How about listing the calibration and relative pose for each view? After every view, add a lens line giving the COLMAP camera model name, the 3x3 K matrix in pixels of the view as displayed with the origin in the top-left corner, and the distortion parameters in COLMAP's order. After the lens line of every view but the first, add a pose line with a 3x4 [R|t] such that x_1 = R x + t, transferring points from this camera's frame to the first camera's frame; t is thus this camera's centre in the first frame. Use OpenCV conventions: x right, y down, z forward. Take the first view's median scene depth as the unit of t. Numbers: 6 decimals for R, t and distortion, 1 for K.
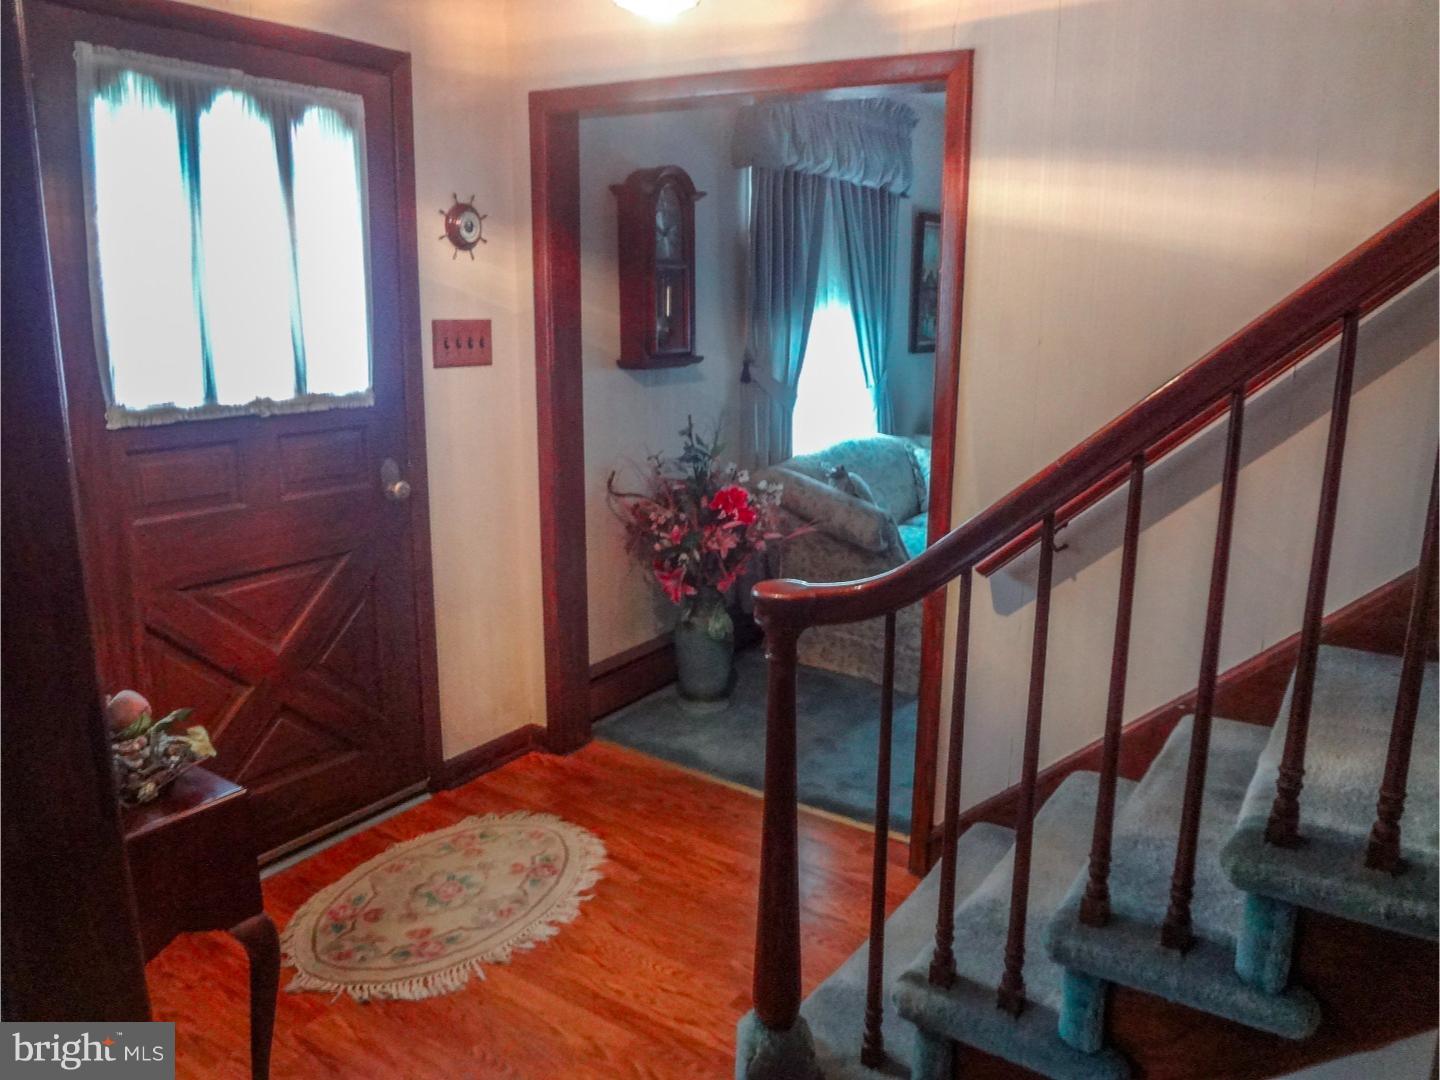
lens RADIAL K [[1080.7, 0, 715.6], [0, 1080.7, 534.9], [0, 0, 1]] dist [-0.025877, 0.001110]
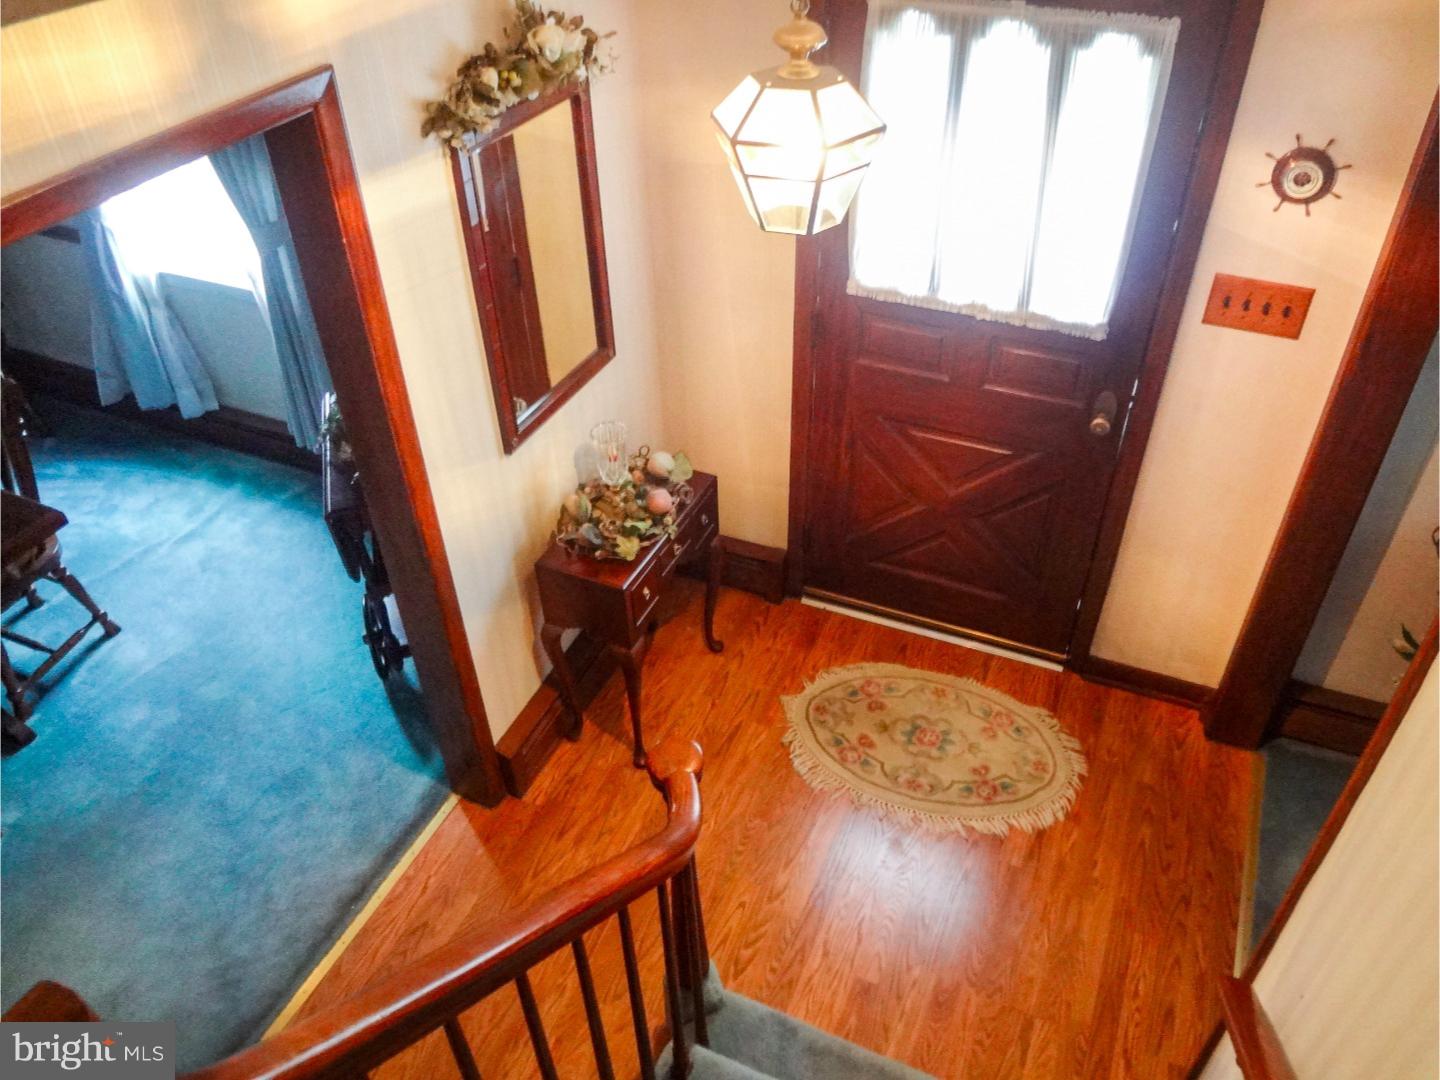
lens RADIAL K [[1080.7, 0, 721.7], [0, 1080.7, 544.0], [0, 0, 1]] dist [-0.025877, 0.001110]
pose [[0.180778, 0.615357, -0.767239, 0.476177], [-0.186995, 0.787367, 0.587440, -0.479574], [0.965584, 0.037273, 0.257408, 0.426430]]
